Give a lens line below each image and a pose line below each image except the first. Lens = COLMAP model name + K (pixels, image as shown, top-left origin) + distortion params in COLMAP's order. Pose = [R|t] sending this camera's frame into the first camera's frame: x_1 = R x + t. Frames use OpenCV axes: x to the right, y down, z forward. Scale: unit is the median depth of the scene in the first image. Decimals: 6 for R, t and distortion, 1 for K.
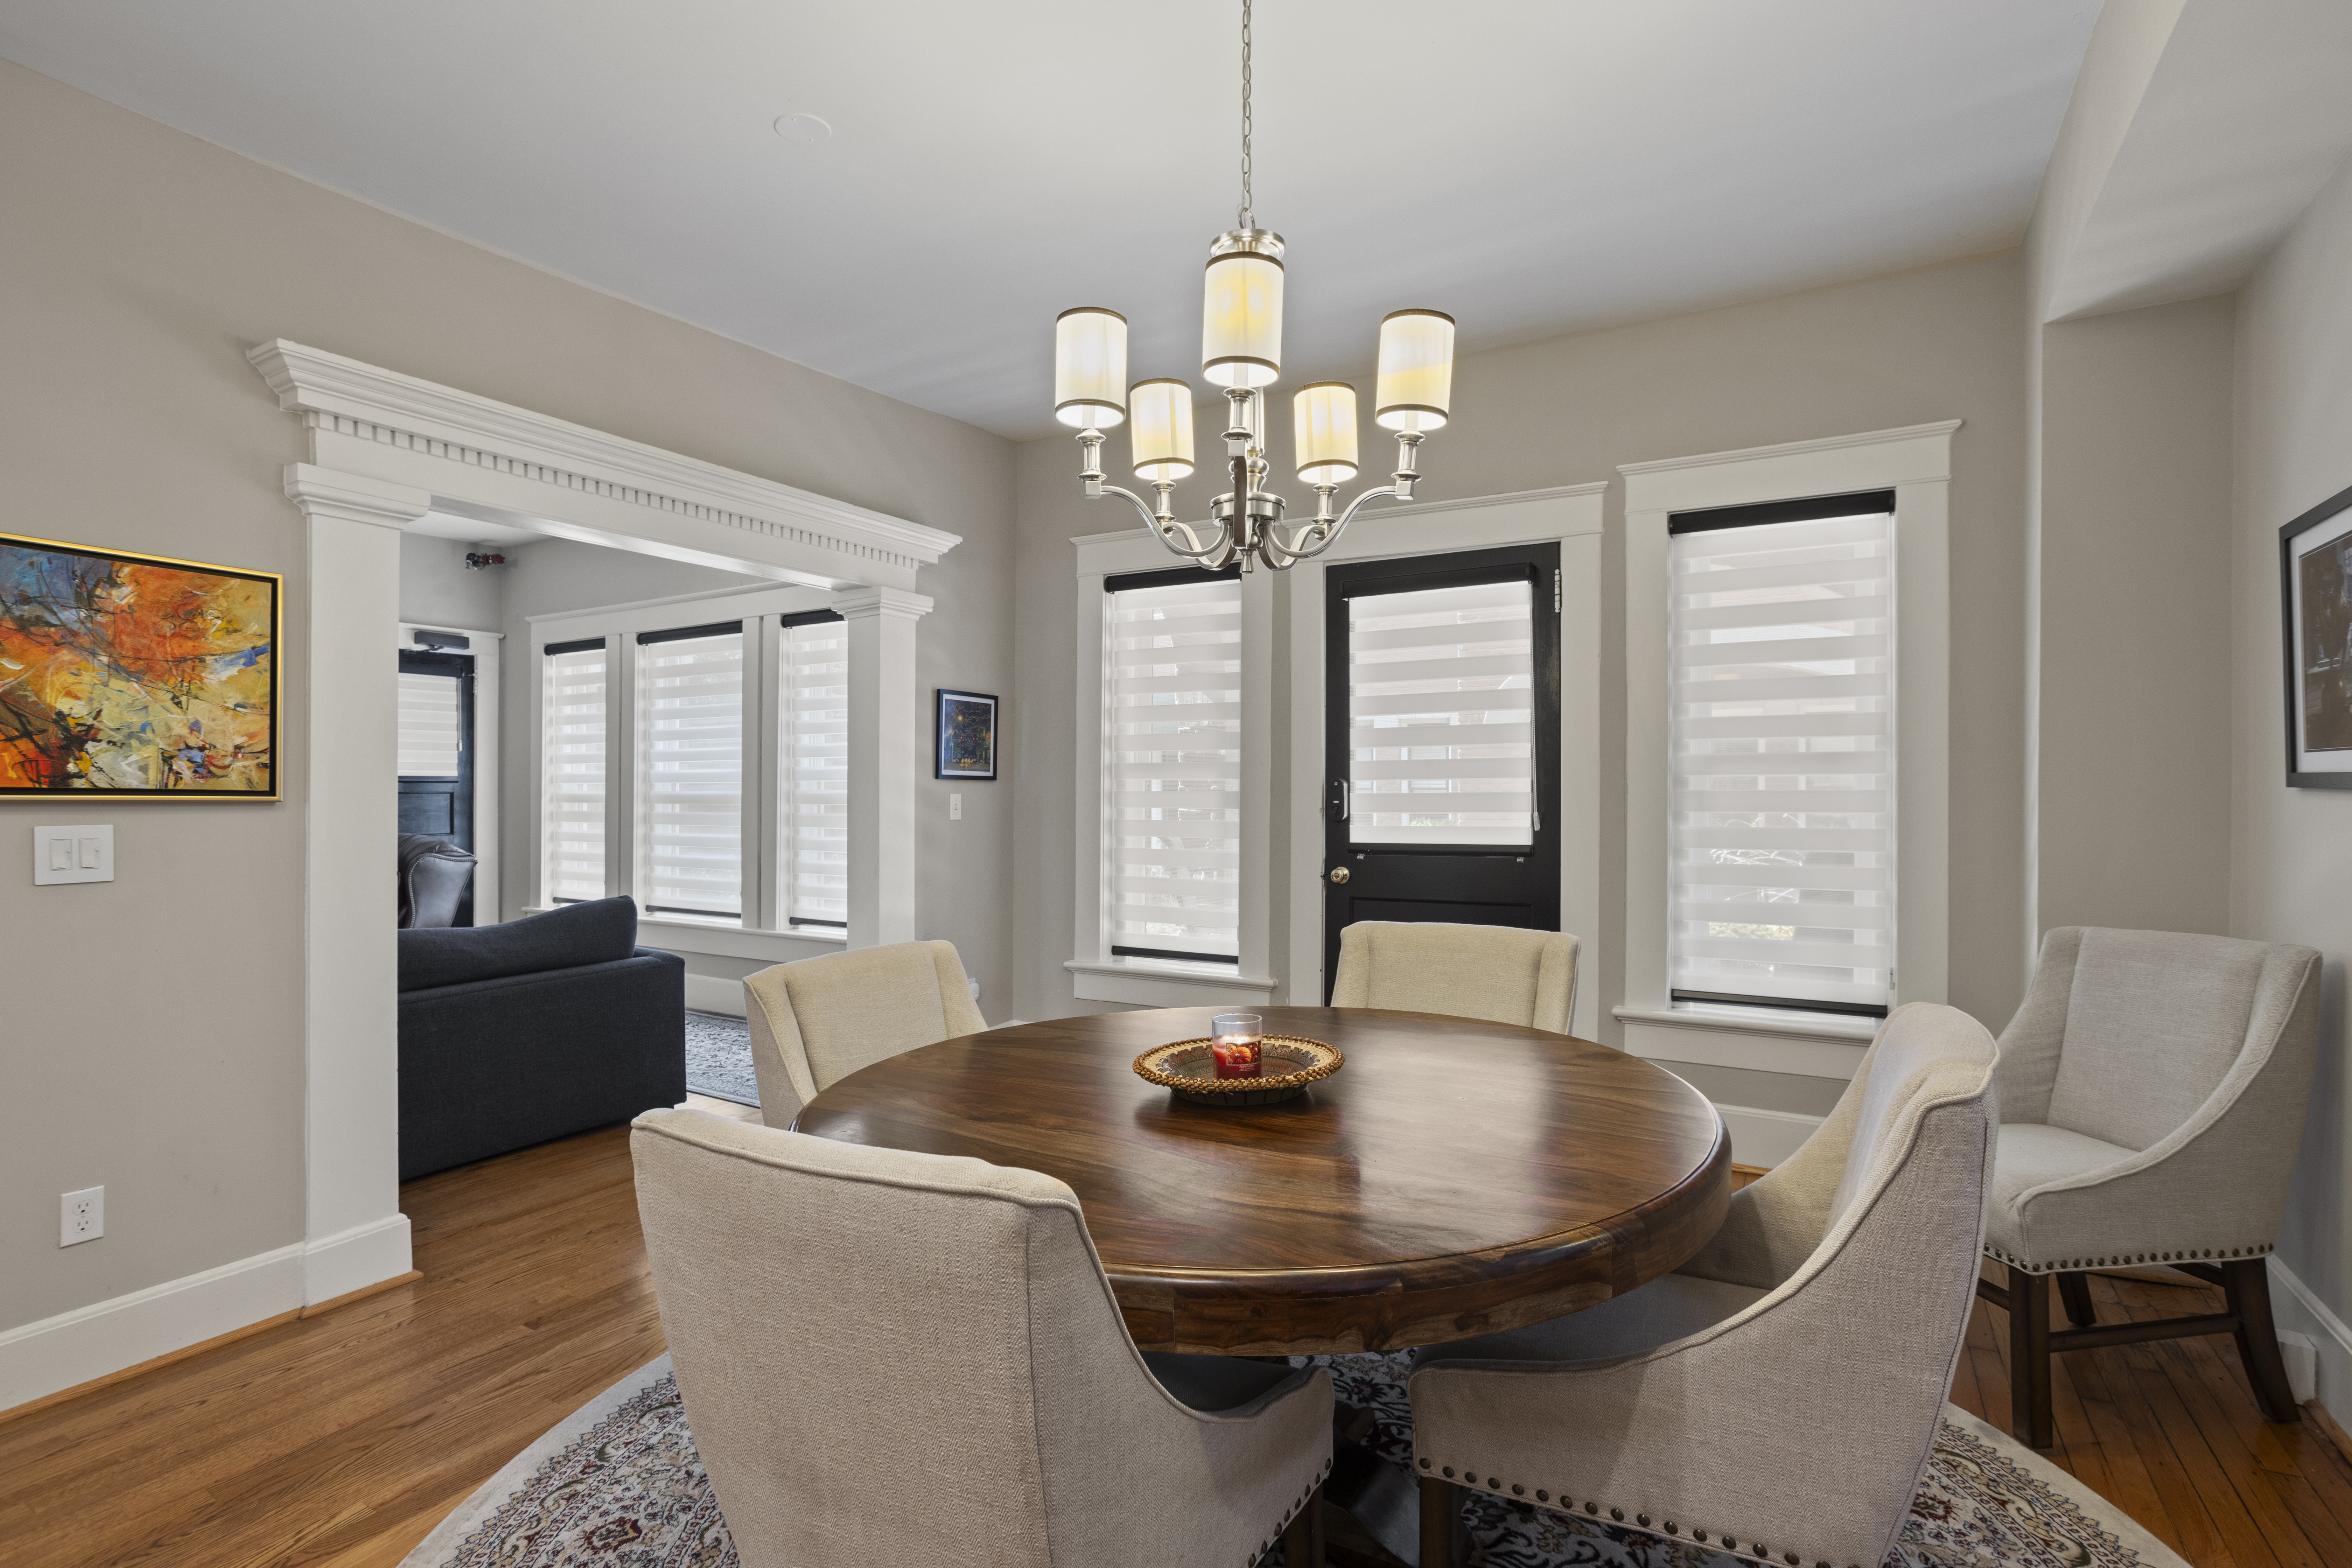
lens RADIAL K [[1156.5, 0, 1185.1], [0, 1156.5, 802.5], [0, 0, 1]] dist [-0.029028, 0.022841]
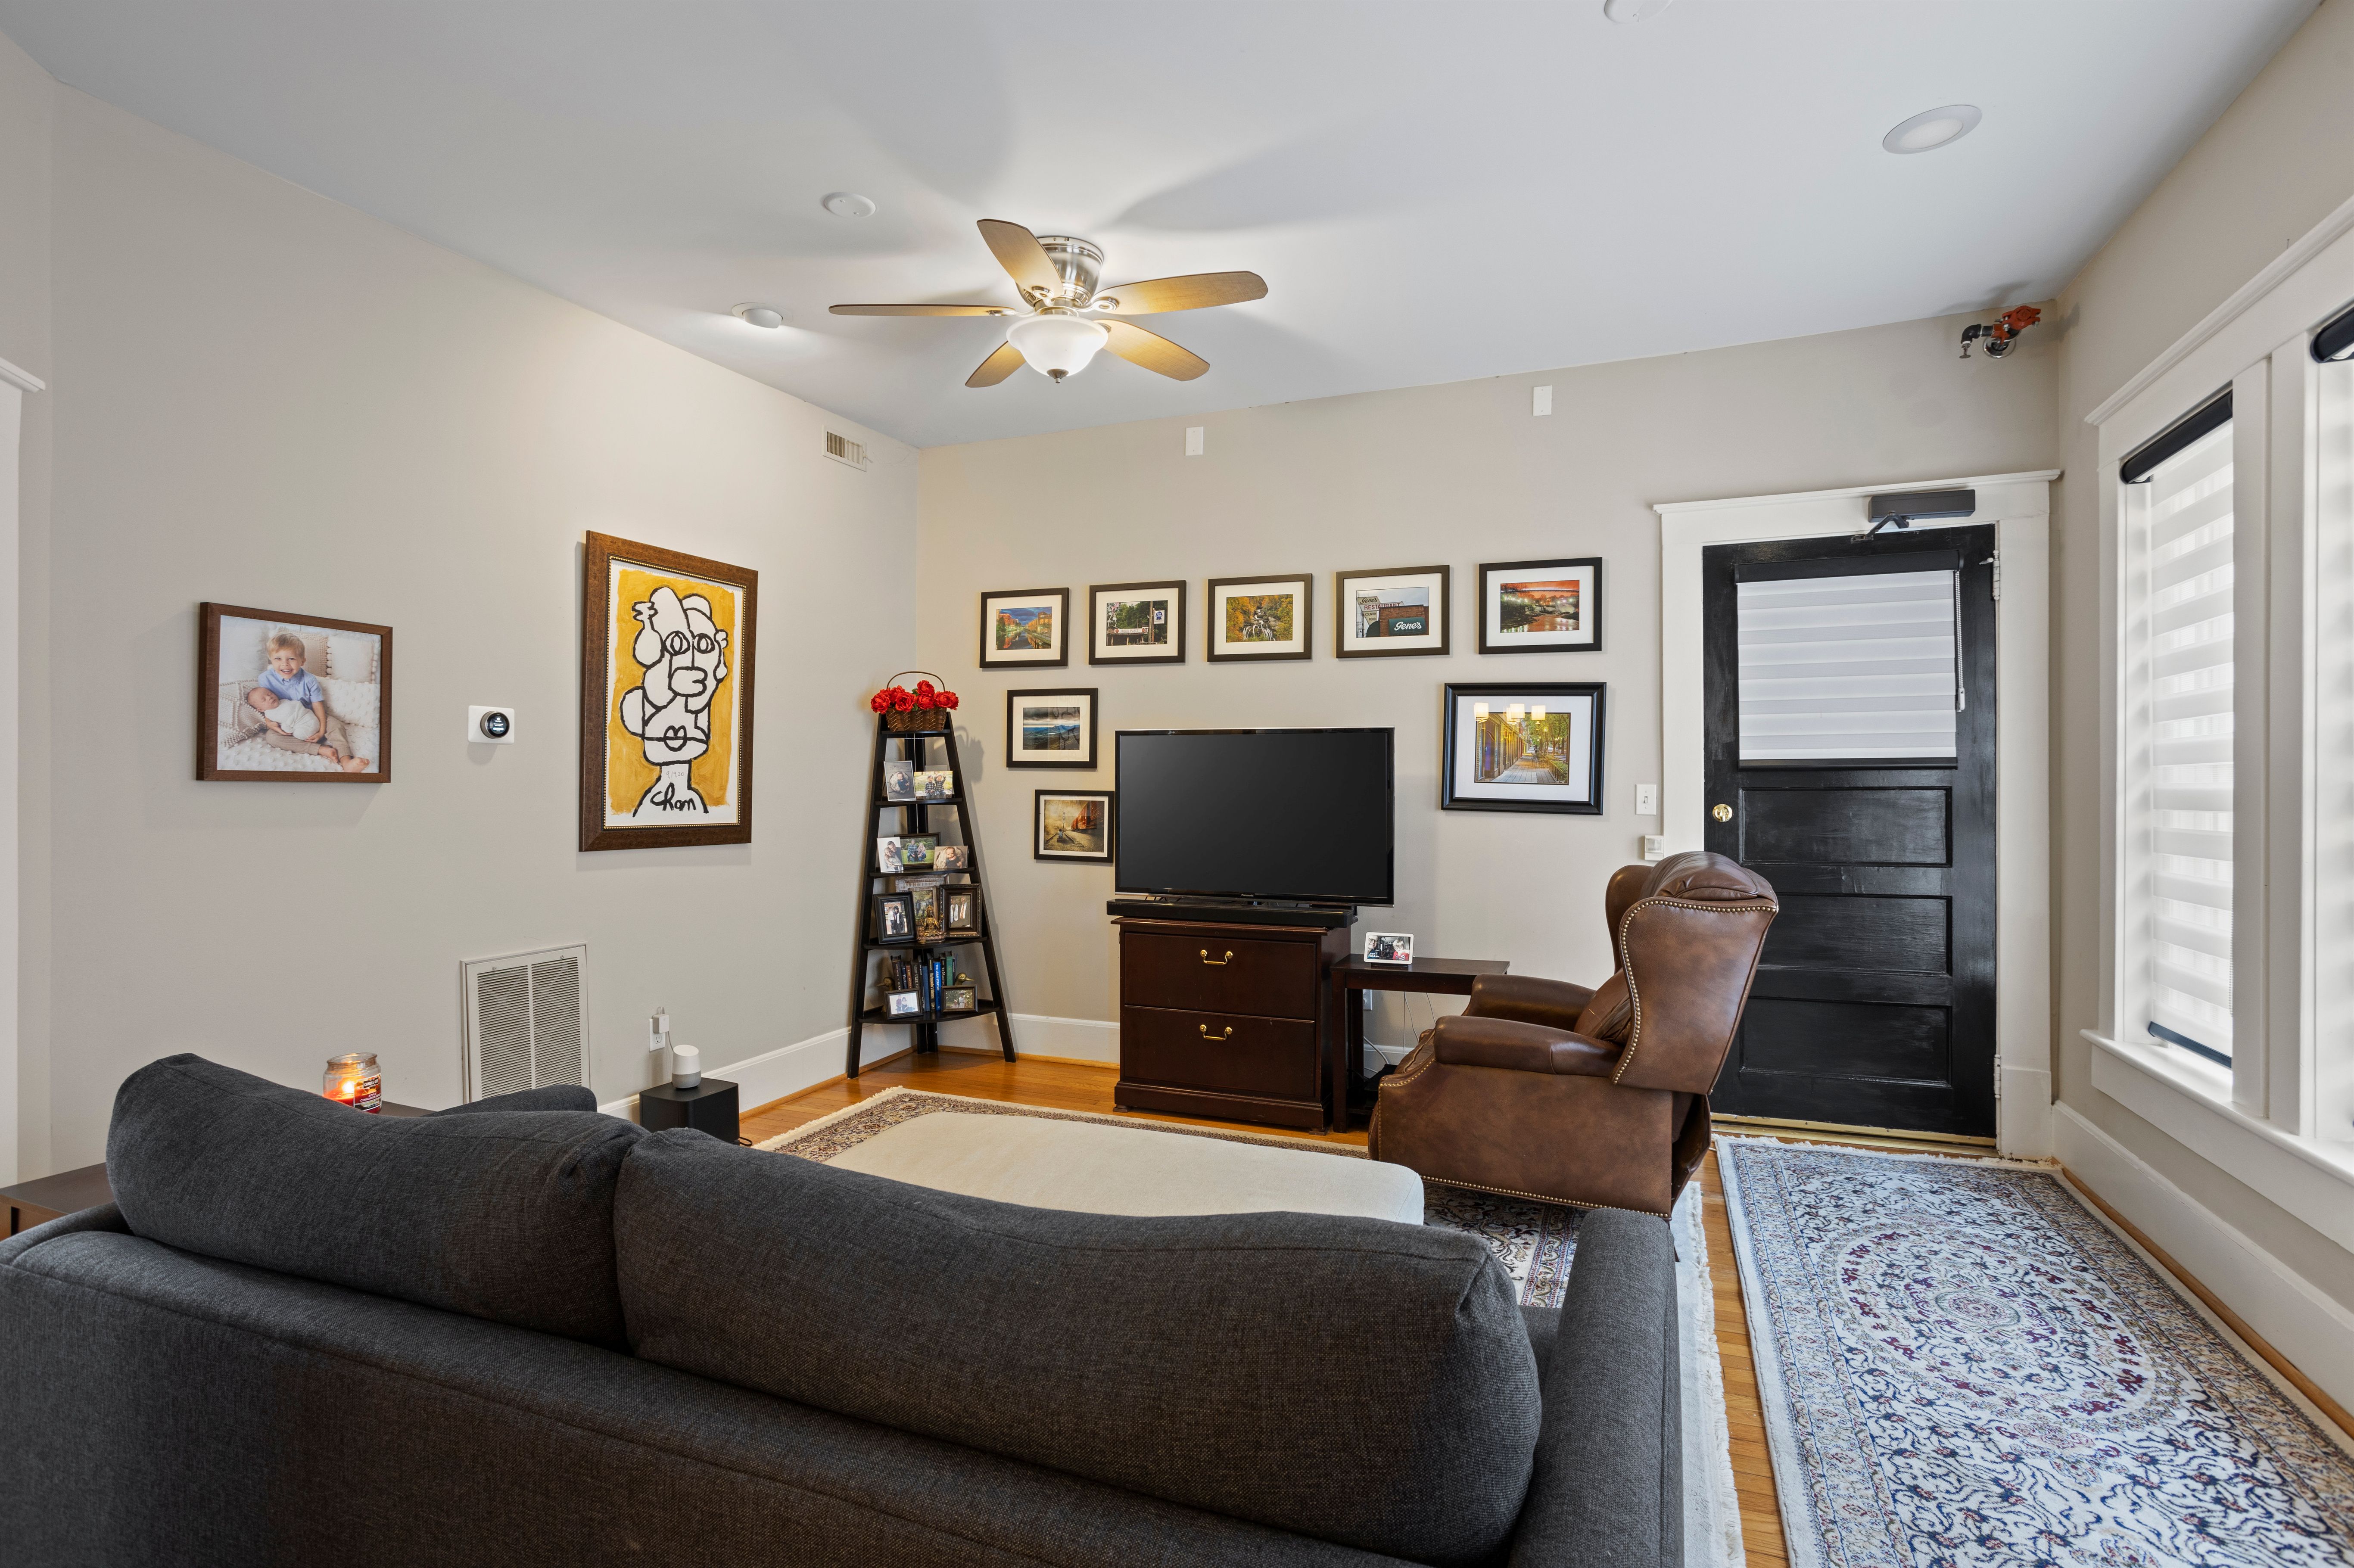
lens RADIAL K [[1157.4, 0, 1193.4], [0, 1157.4, 784.0], [0, 0, 1]] dist [-0.029028, 0.022841]
pose [[0.148308, -0.012946, -0.988856, -0.164749], [-0.006242, 0.999882, -0.014026, -0.001303], [0.988921, 0.008252, 0.148210, 0.572151]]
